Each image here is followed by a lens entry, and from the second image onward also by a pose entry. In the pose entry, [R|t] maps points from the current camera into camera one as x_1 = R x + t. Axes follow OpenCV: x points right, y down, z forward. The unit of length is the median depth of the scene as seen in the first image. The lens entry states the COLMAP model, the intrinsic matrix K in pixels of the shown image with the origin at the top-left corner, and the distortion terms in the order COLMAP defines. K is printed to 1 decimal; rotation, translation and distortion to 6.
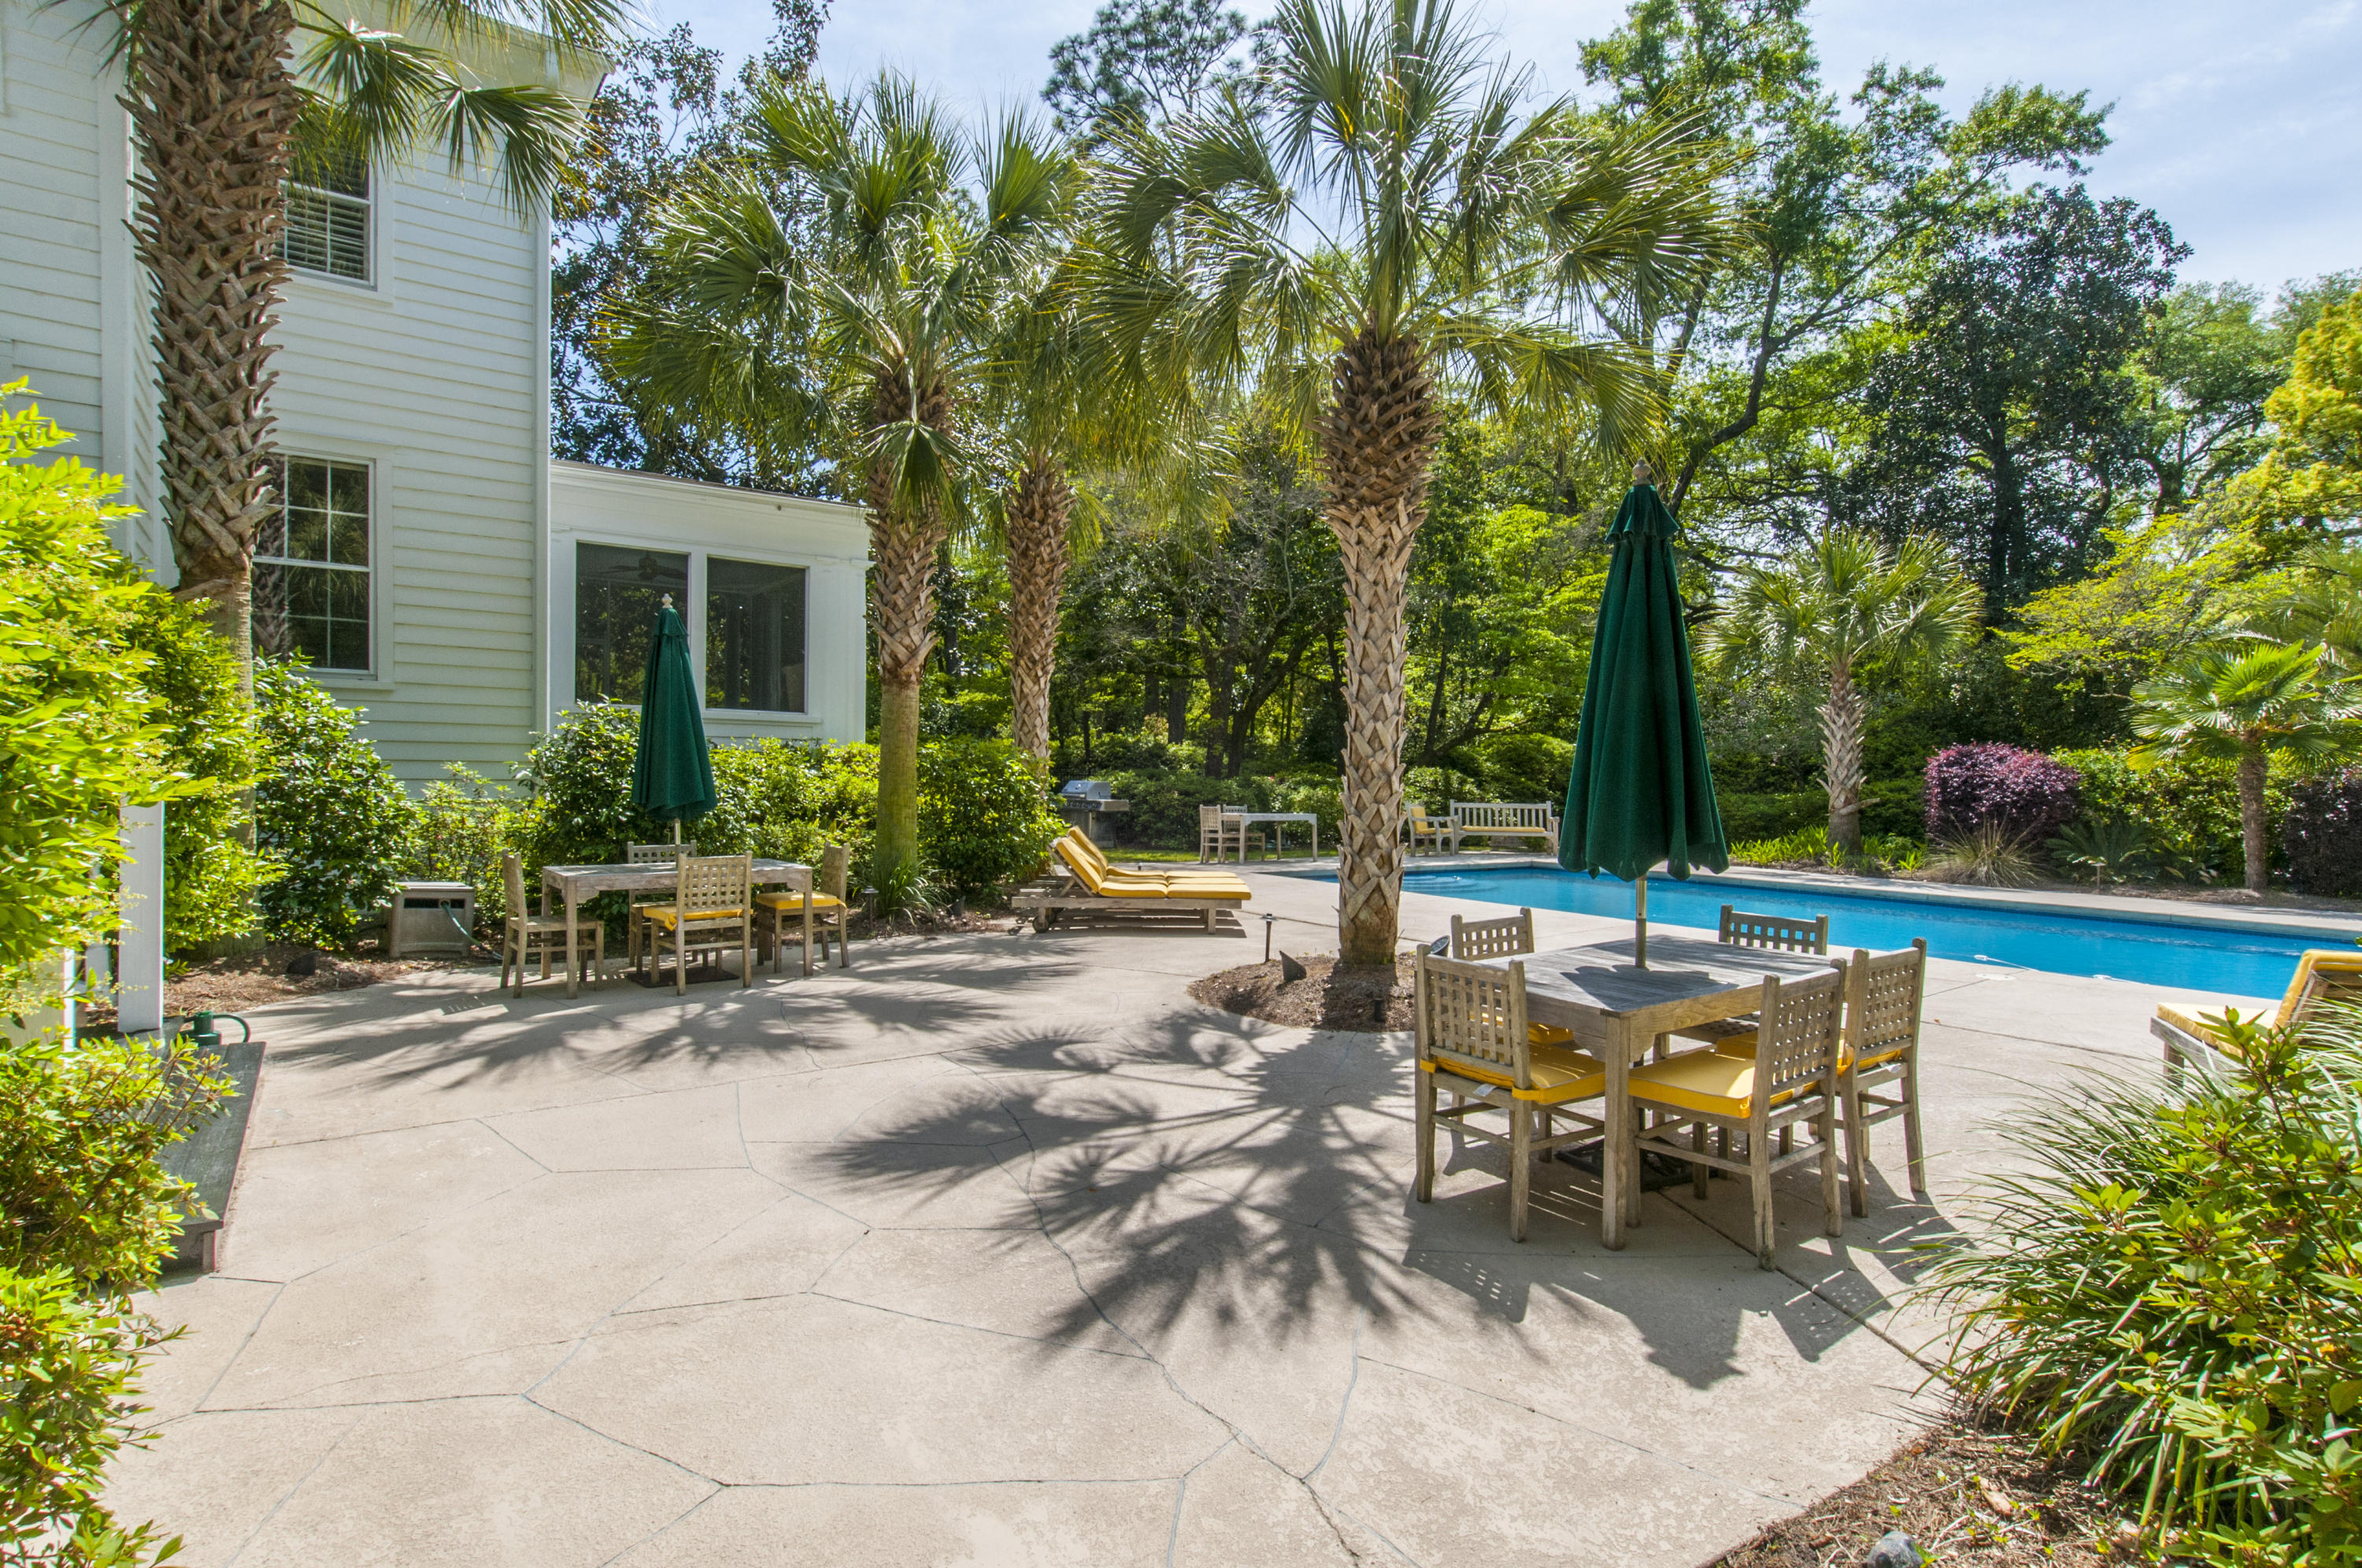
lens RADIAL K [[1242.6, 0, 1180.6], [0, 1242.6, 782.8], [0, 0, 1]] dist [0.001941, -0.003077]
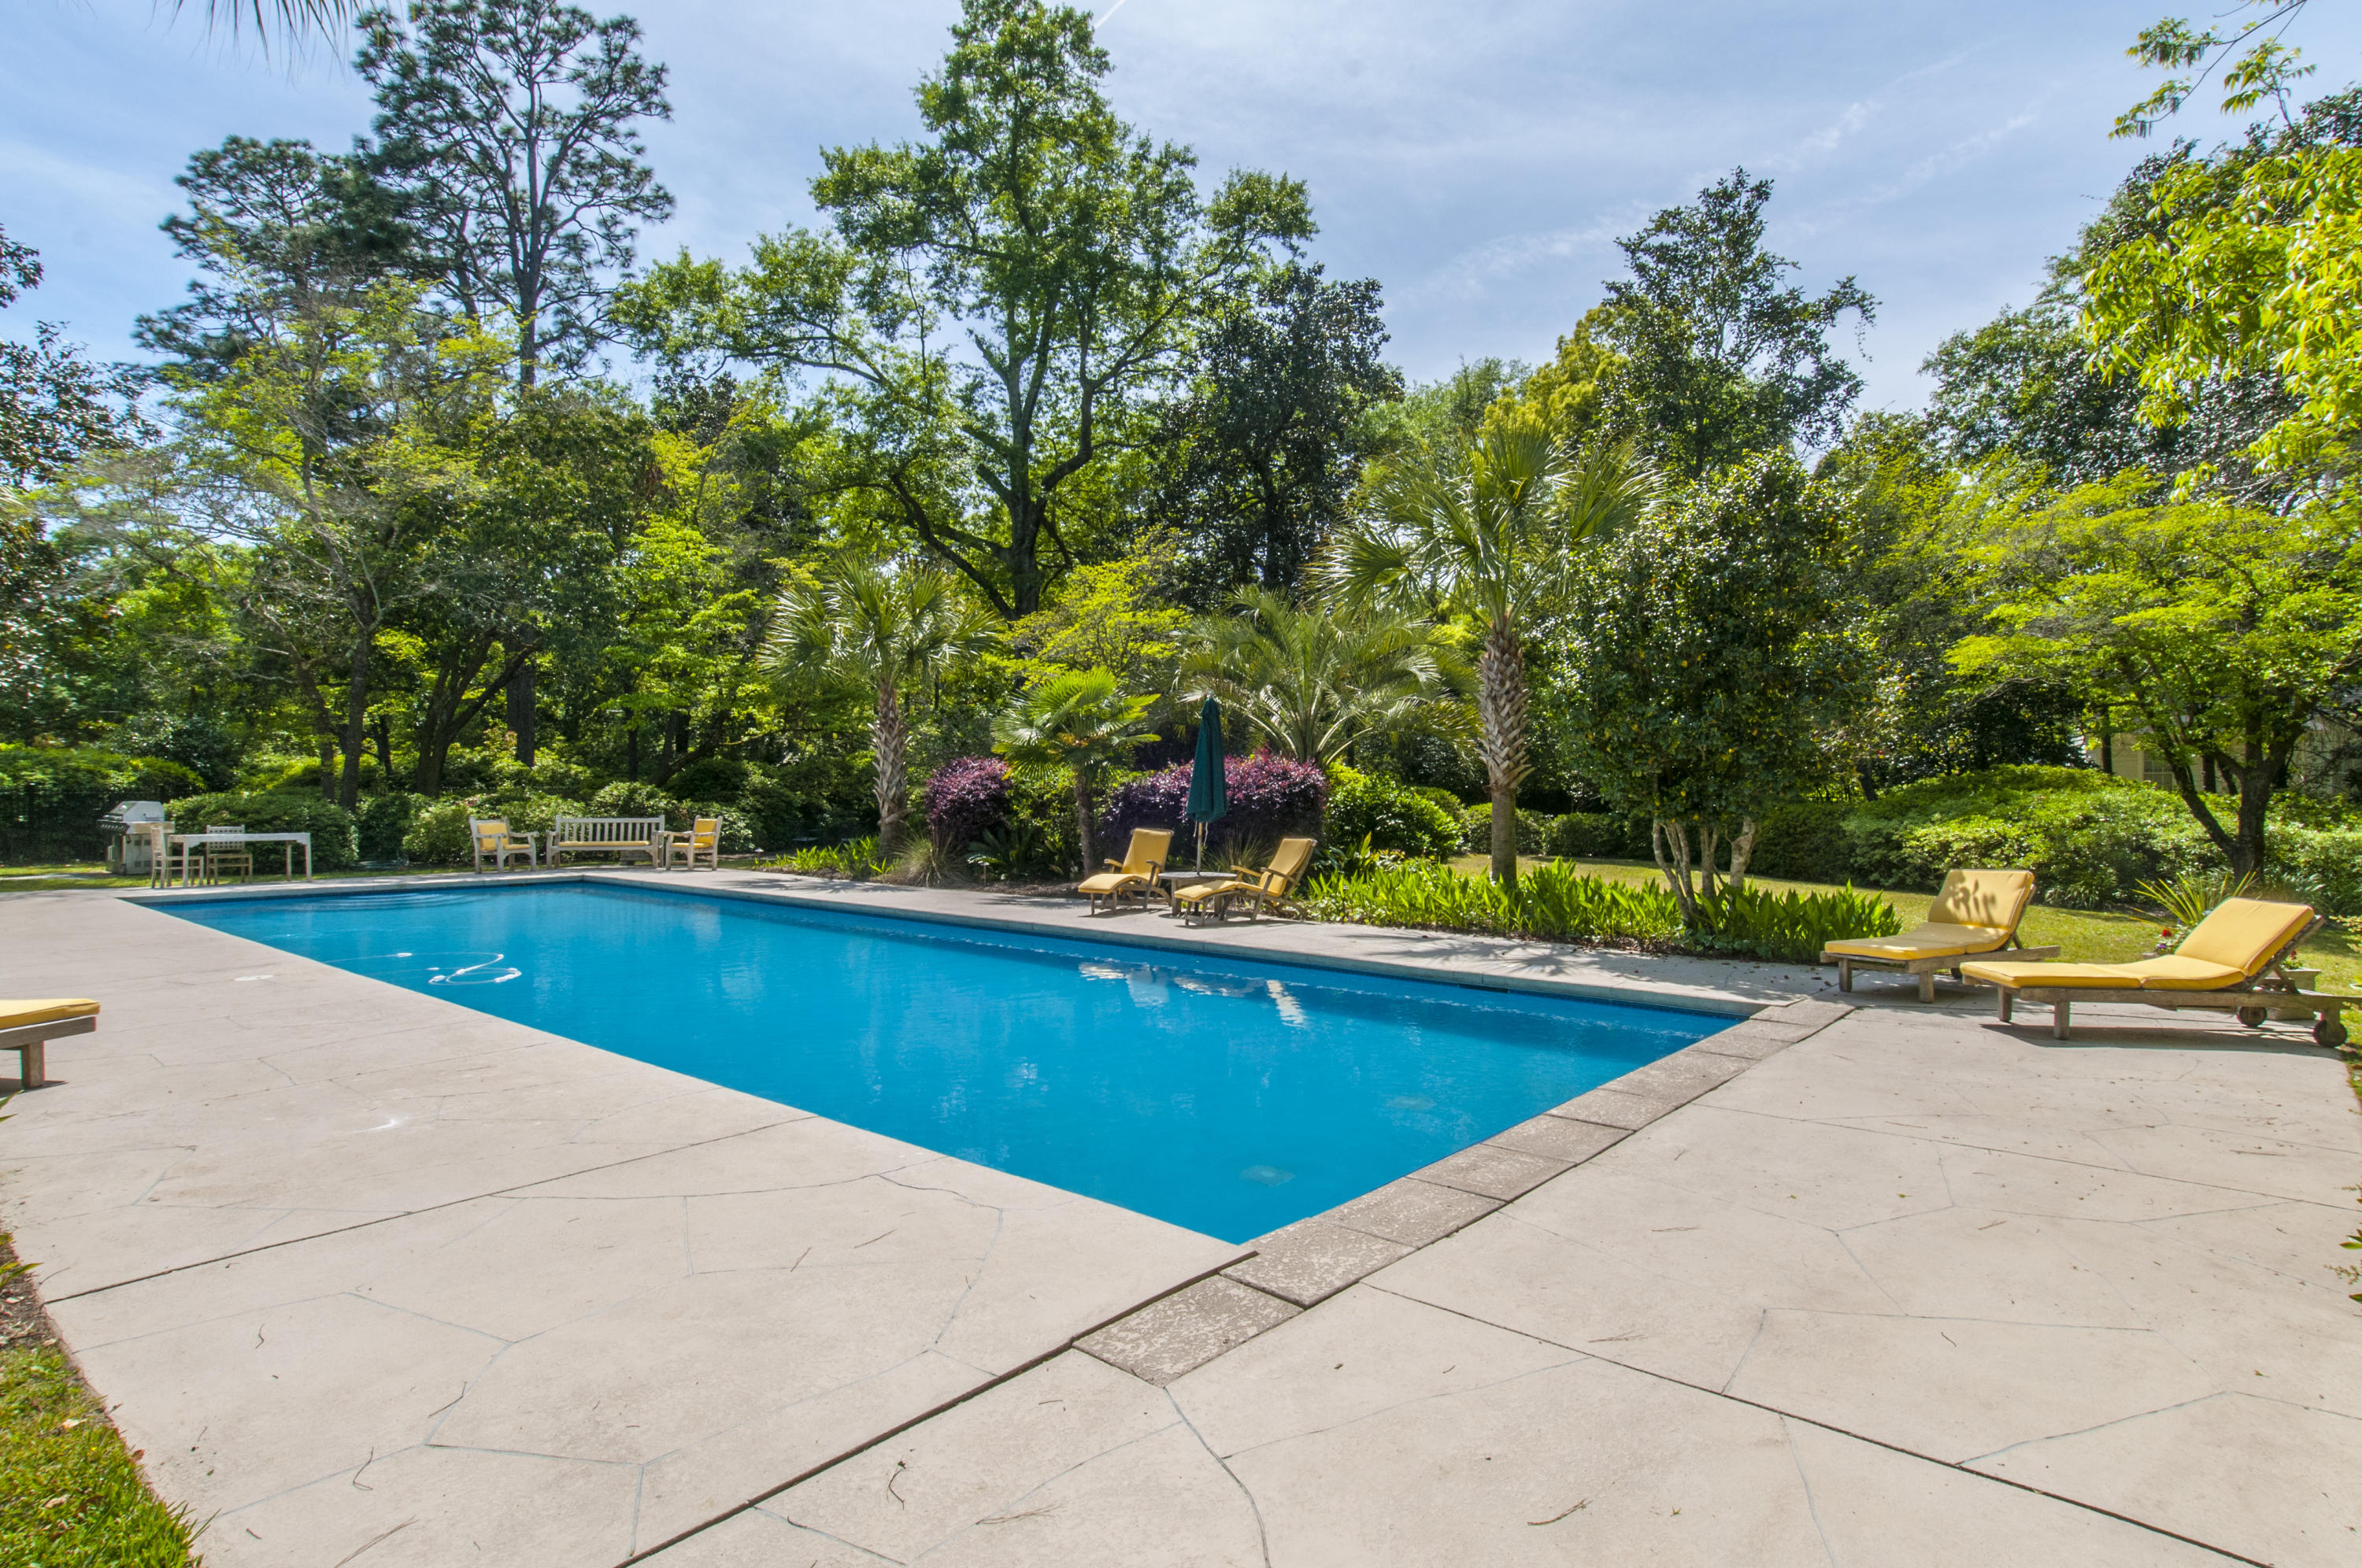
lens RADIAL K [[1242.6, 0, 1201.4], [0, 1242.6, 793.4], [0, 0, 1]] dist [0.001941, -0.003077]
pose [[0.968308, -0.013340, 0.249402, 0.328926], [0.013455, 0.999909, 0.001243, 0.000775], [-0.249396, 0.002152, 0.968399, -0.077784]]
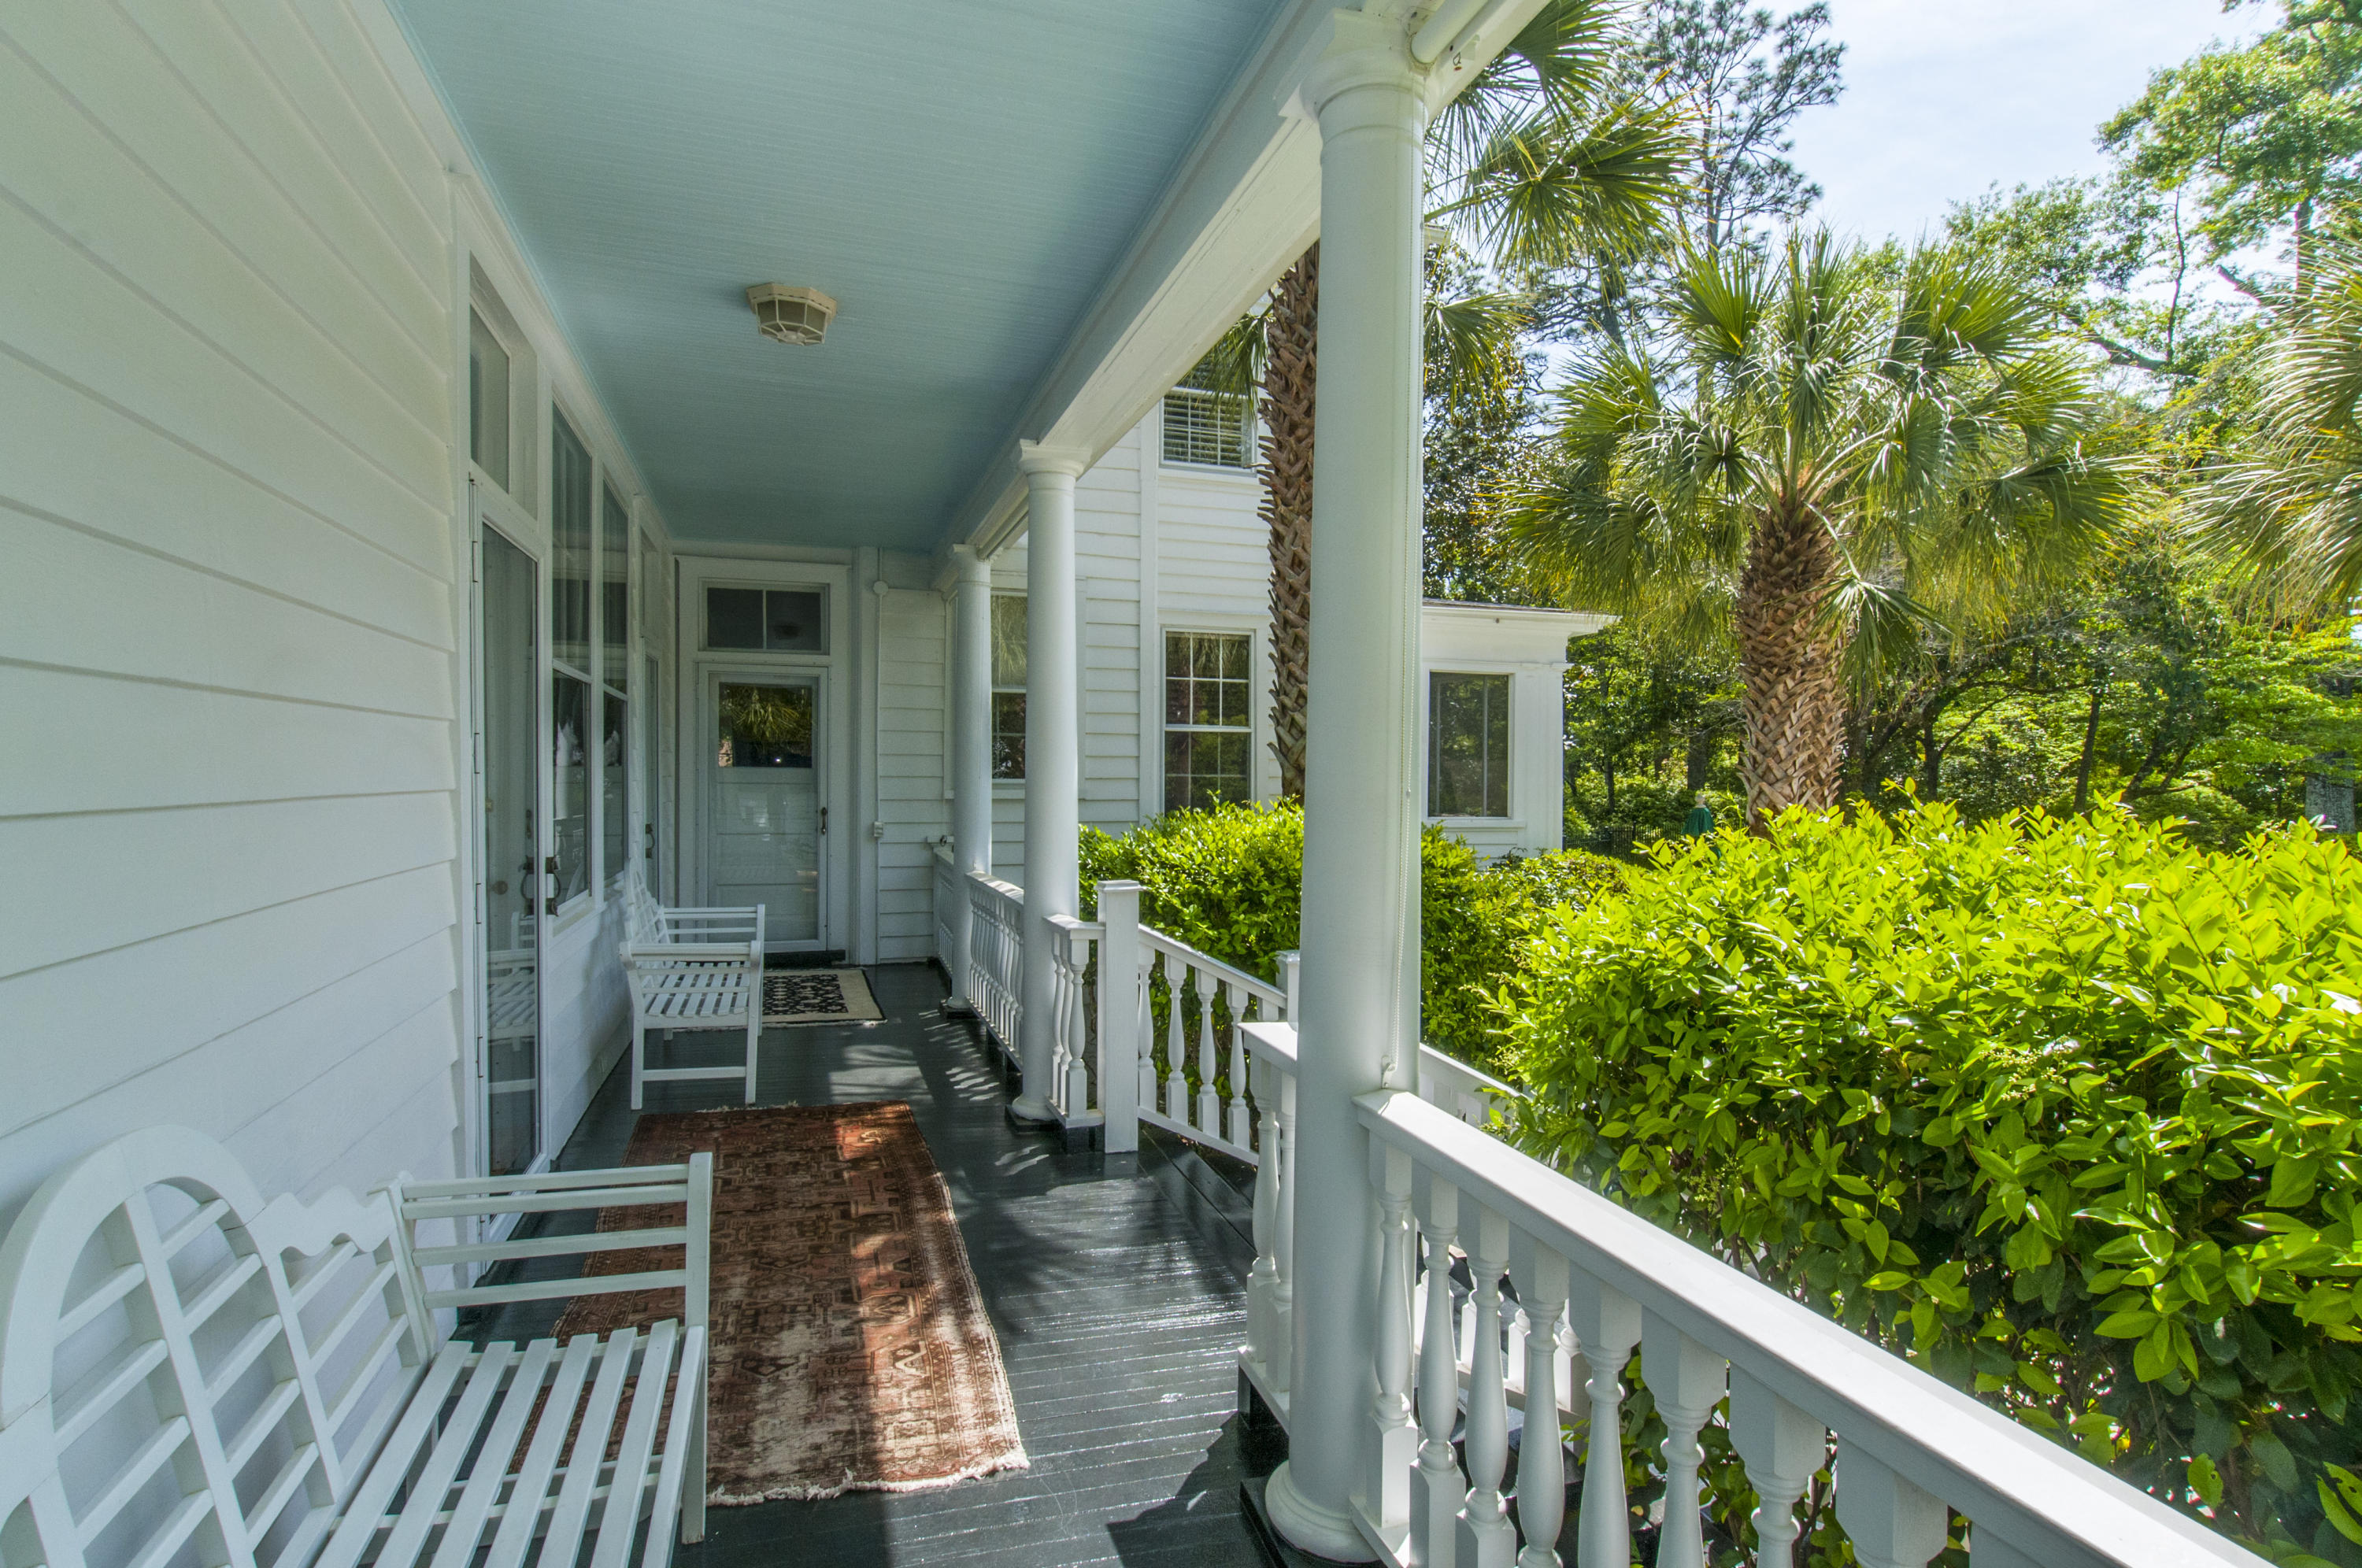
lens RADIAL K [[1242.6, 0, 1177.5], [0, 1242.6, 774.9], [0, 0, 1]] dist [0.001941, -0.003077]
pose [[0.955858, -0.013393, -0.293523, -0.135878], [0.009565, 0.999850, -0.014473, -0.040501], [0.293673, 0.011027, 0.955842, -0.026673]]
